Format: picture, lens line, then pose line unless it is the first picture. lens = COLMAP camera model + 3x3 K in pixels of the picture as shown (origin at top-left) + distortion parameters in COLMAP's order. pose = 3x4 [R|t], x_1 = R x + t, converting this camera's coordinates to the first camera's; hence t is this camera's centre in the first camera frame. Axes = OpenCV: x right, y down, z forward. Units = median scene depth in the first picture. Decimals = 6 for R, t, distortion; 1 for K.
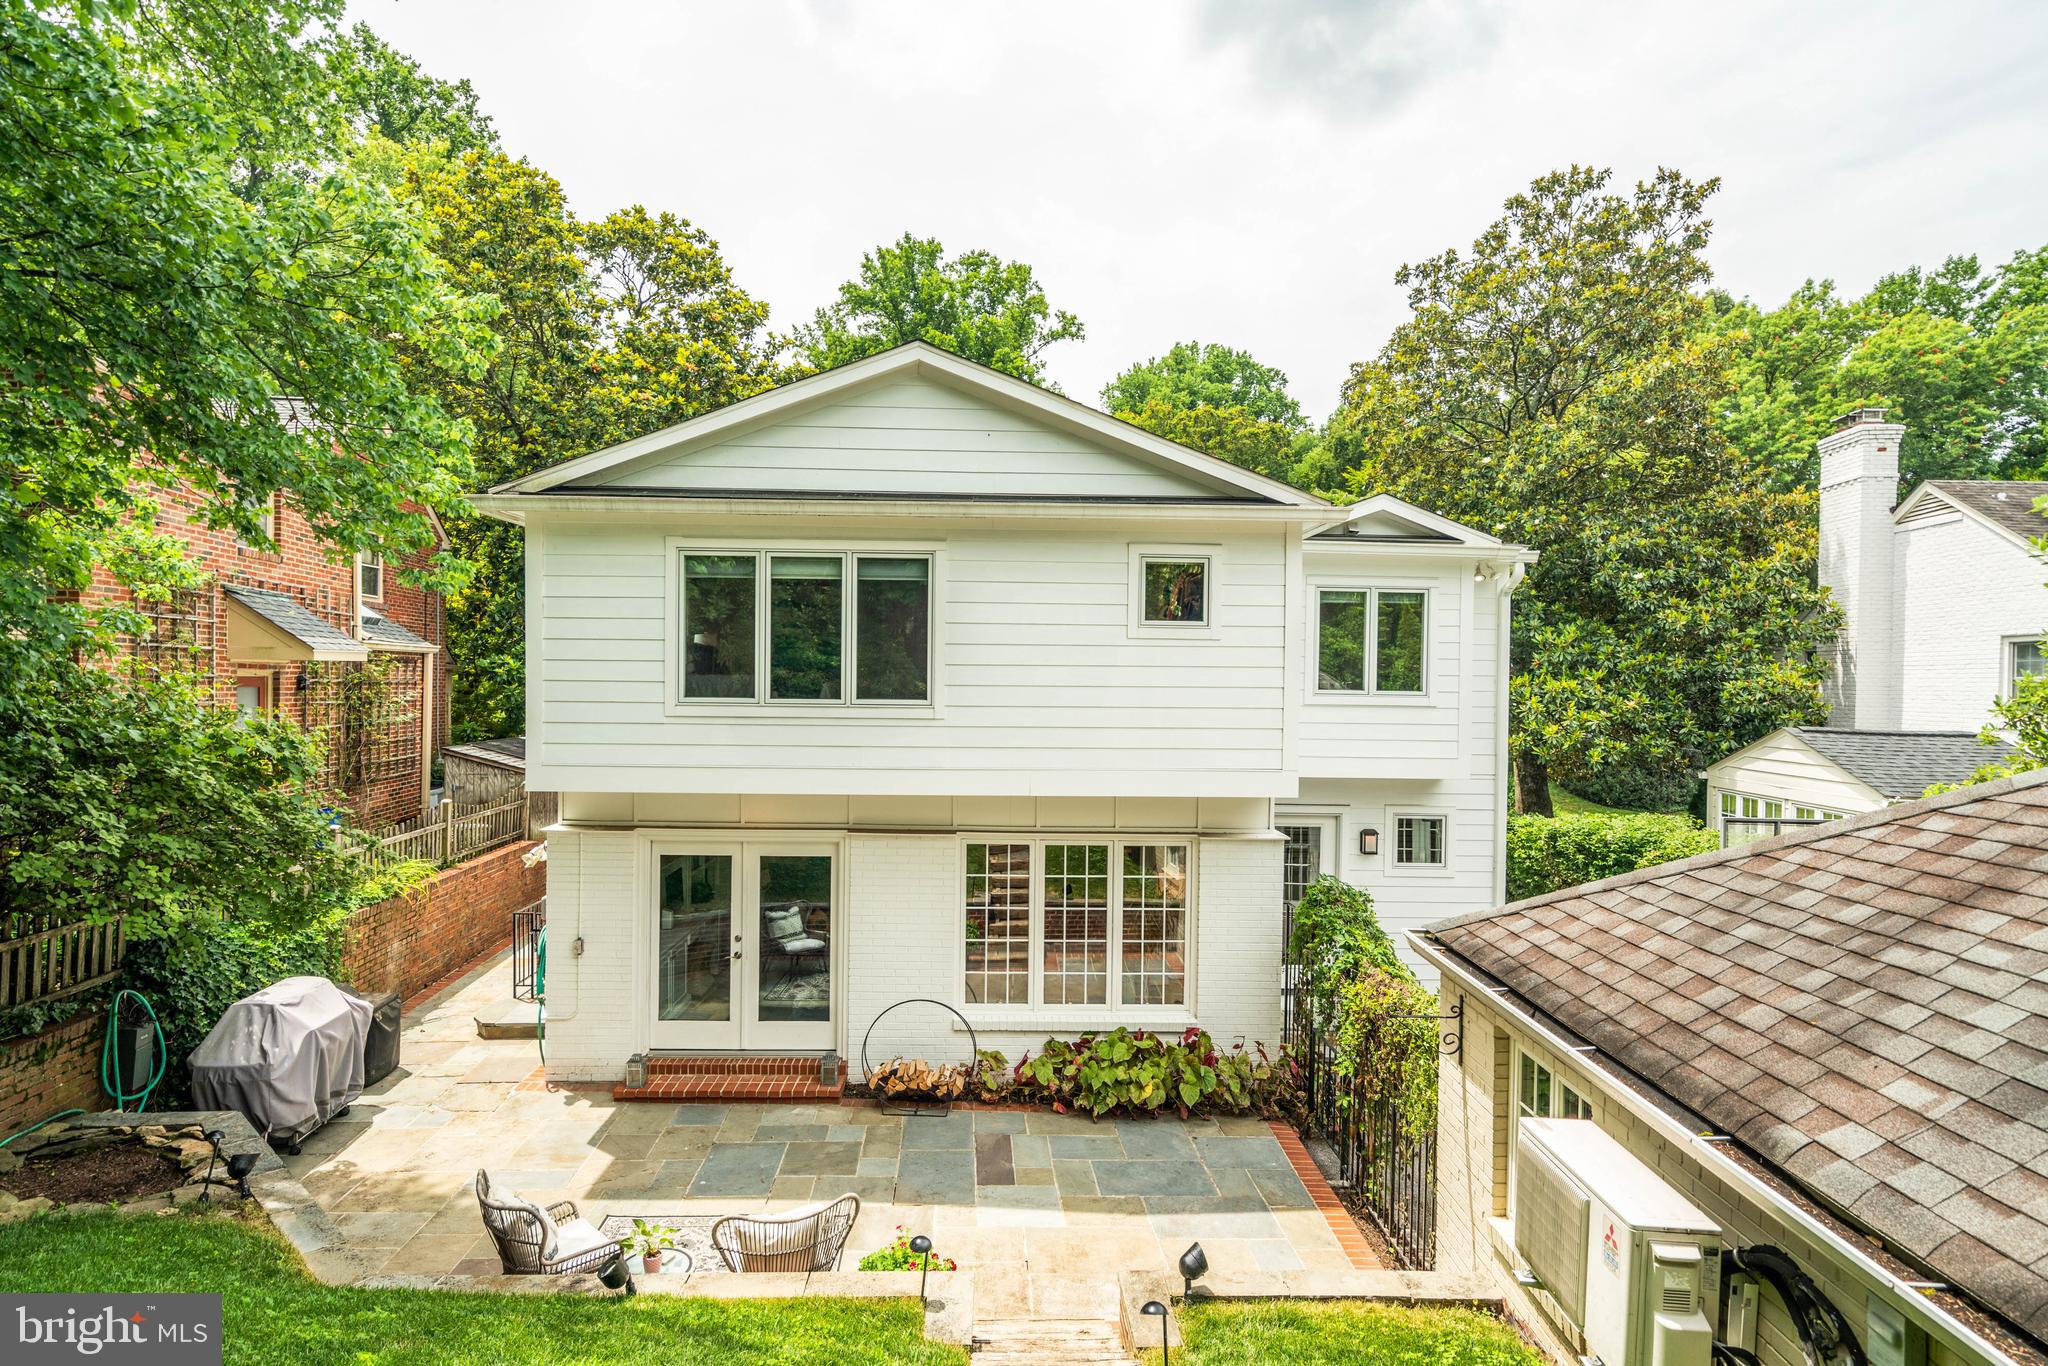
lens RADIAL K [[1062.1, 0, 1031.9], [0, 1062.1, 687.9], [0, 0, 1]] dist [0.001750, 0.003882]
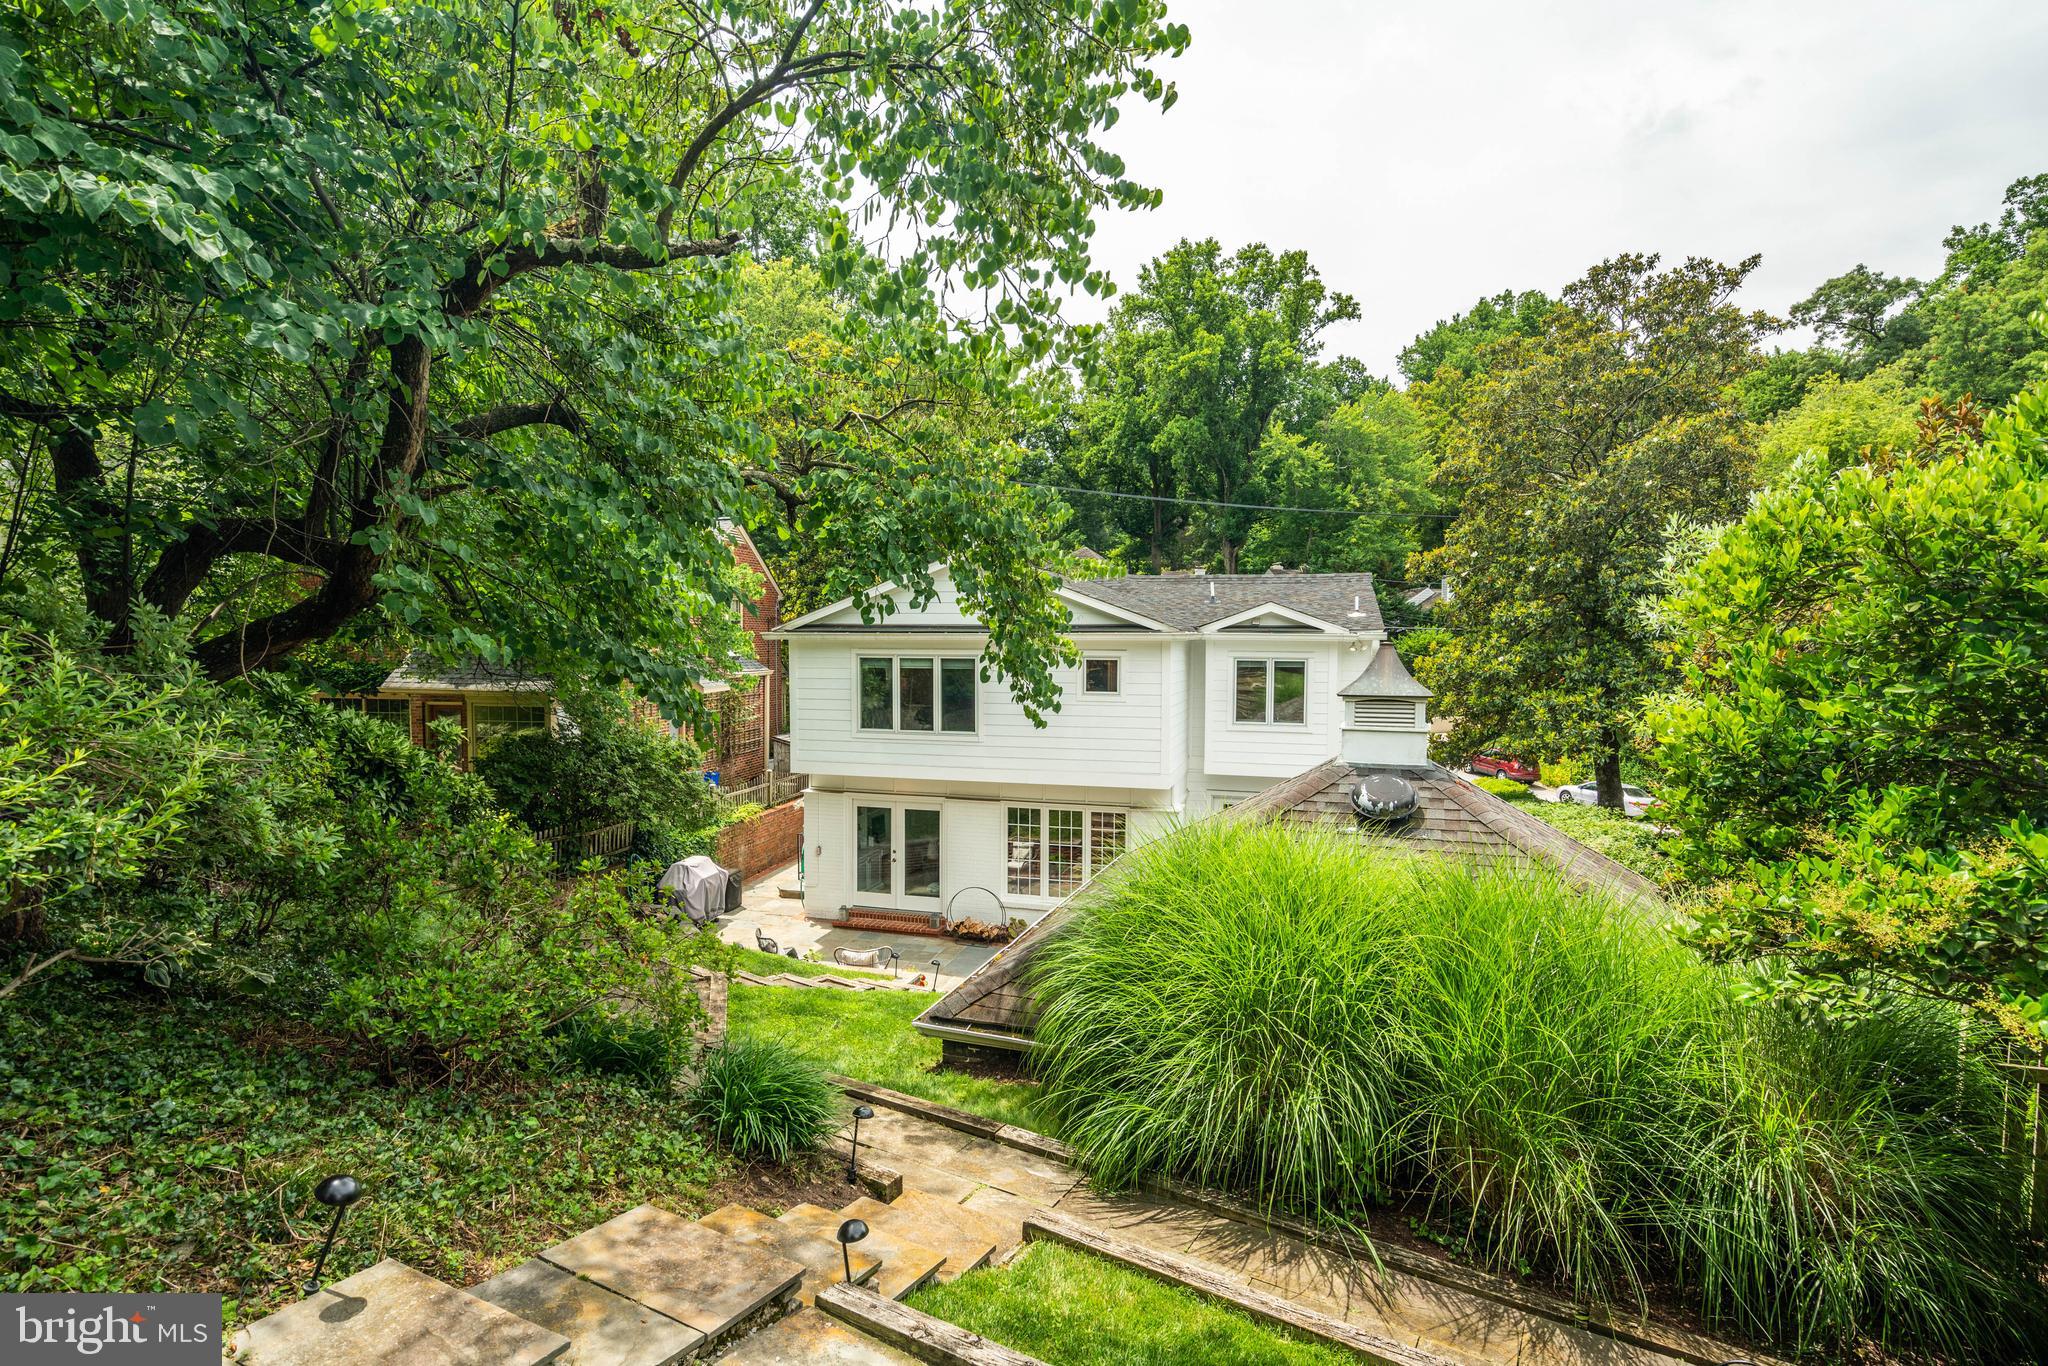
lens RADIAL K [[1062.1, 0, 1024.8], [0, 1062.1, 674.5], [0, 0, 1]] dist [0.001750, 0.003882]
pose [[0.952054, 0.003242, -0.305912, 0.529611], [0.004624, 0.999677, 0.024984, -0.129280], [0.305894, -0.025200, 0.951732, -0.738898]]
